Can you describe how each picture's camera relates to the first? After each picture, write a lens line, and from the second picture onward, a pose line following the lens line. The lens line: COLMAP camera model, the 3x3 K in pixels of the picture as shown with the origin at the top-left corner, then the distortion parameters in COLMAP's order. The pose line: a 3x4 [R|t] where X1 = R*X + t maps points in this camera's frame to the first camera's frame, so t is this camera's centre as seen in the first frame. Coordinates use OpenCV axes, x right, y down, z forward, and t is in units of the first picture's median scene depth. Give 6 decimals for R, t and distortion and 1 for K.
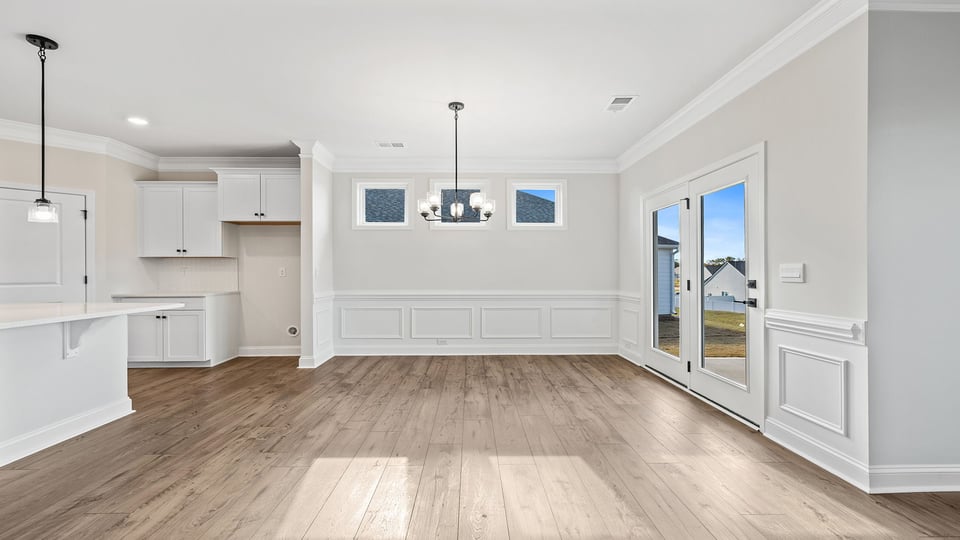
lens RADIAL K [[408.6, 0, 480.0], [0, 408.6, 270.0], [0, 0, 1]] dist [0.000591, 0.000264]
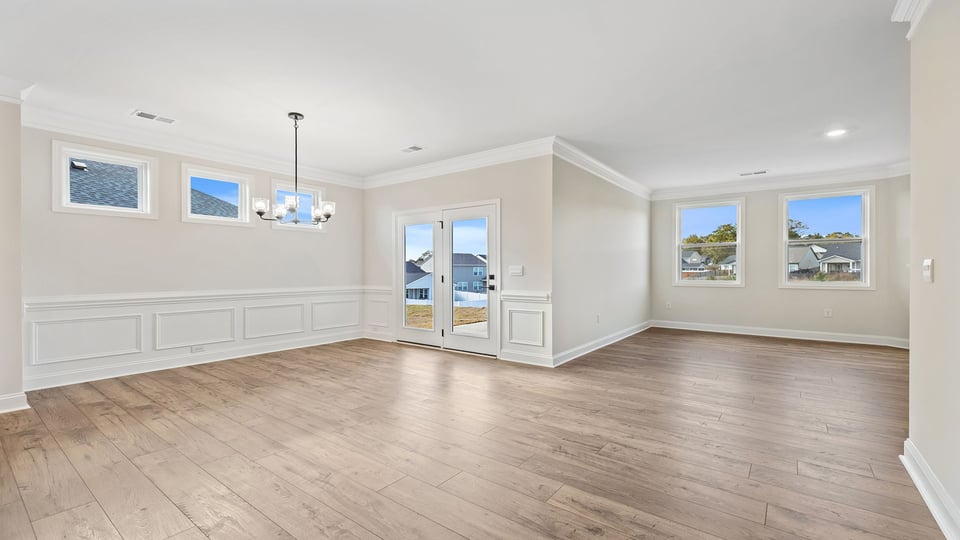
lens RADIAL K [[408.6, 0, 480.0], [0, 408.6, 270.0], [0, 0, 1]] dist [0.000591, 0.000264]
pose [[0.623086, -0.000300, 0.782153, -0.588939], [-0.003119, 0.999991, 0.002869, -0.000812], [-0.782147, -0.004227, 0.623080, -0.048632]]
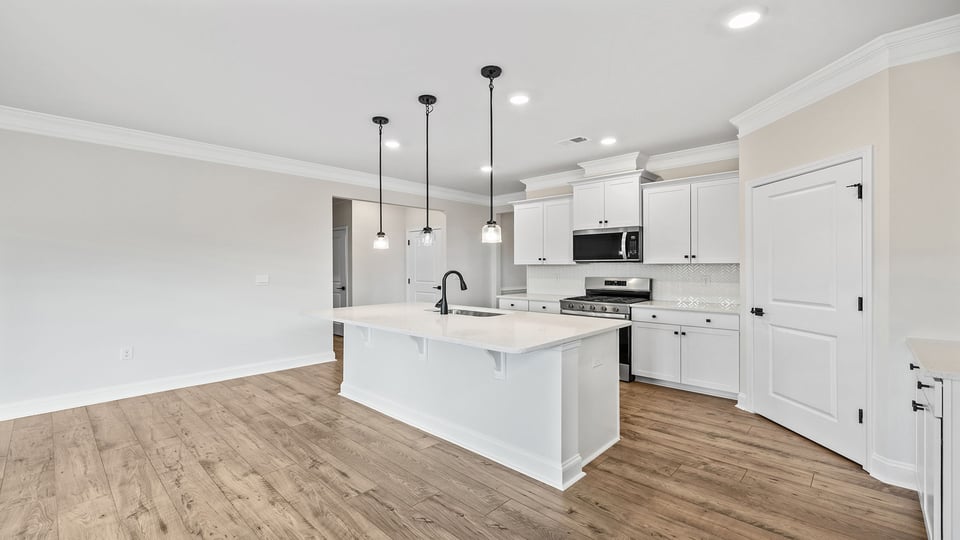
lens RADIAL K [[408.6, 0, 480.0], [0, 408.6, 270.0], [0, 0, 1]] dist [0.000591, 0.000264]
pose [[-0.703312, 0.010186, -0.710808, -0.206595], [0.009397, 0.999943, 0.005031, -0.038541], [0.710819, -0.003142, -0.703368, 1.221044]]
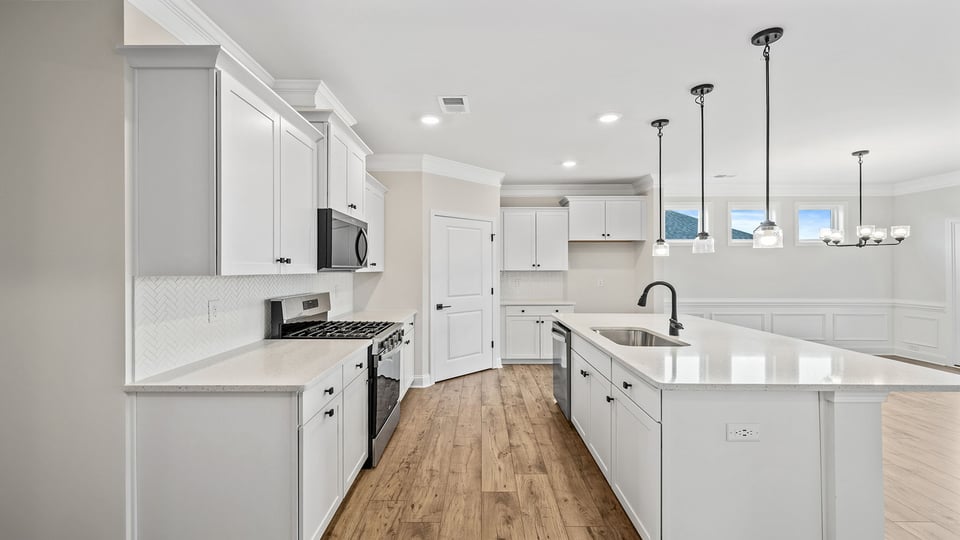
lens RADIAL K [[408.6, 0, 480.0], [0, 408.6, 270.0], [0, 0, 1]] dist [0.000591, 0.000264]
pose [[0.999494, 0.000138, -0.031804, -1.146991], [0.000146, 0.999960, 0.008926, -0.060179], [0.031804, -0.008926, 0.999454, -0.261992]]
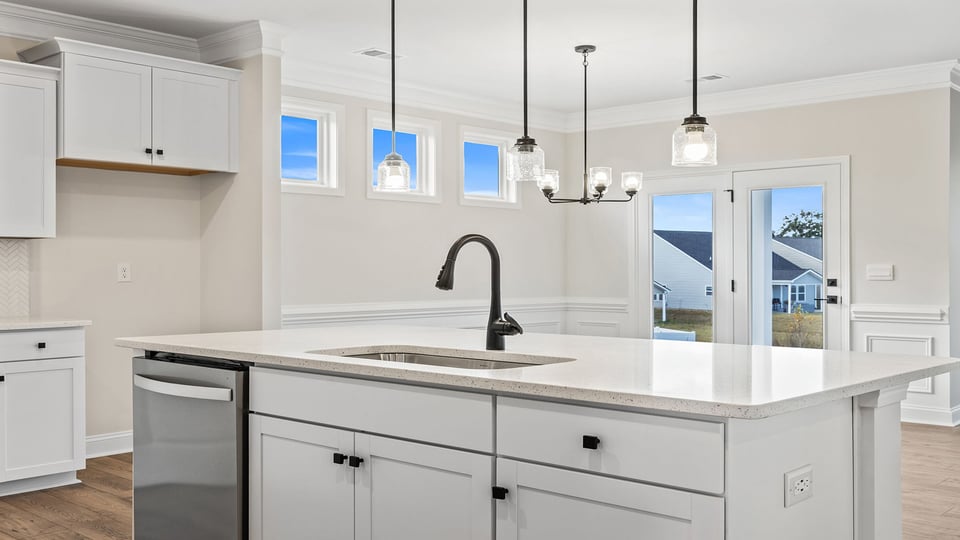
lens RADIAL K [[938.1, 0, 465.0], [0, 938.1, 268.0], [0, 0, 1]] dist [-0.000960, -0.005041]
pose [[0.702780, 0.001476, 0.711406, -1.410912], [-0.004304, 0.999988, 0.002178, -0.004310], [-0.711394, -0.004593, 0.702778, -0.045547]]
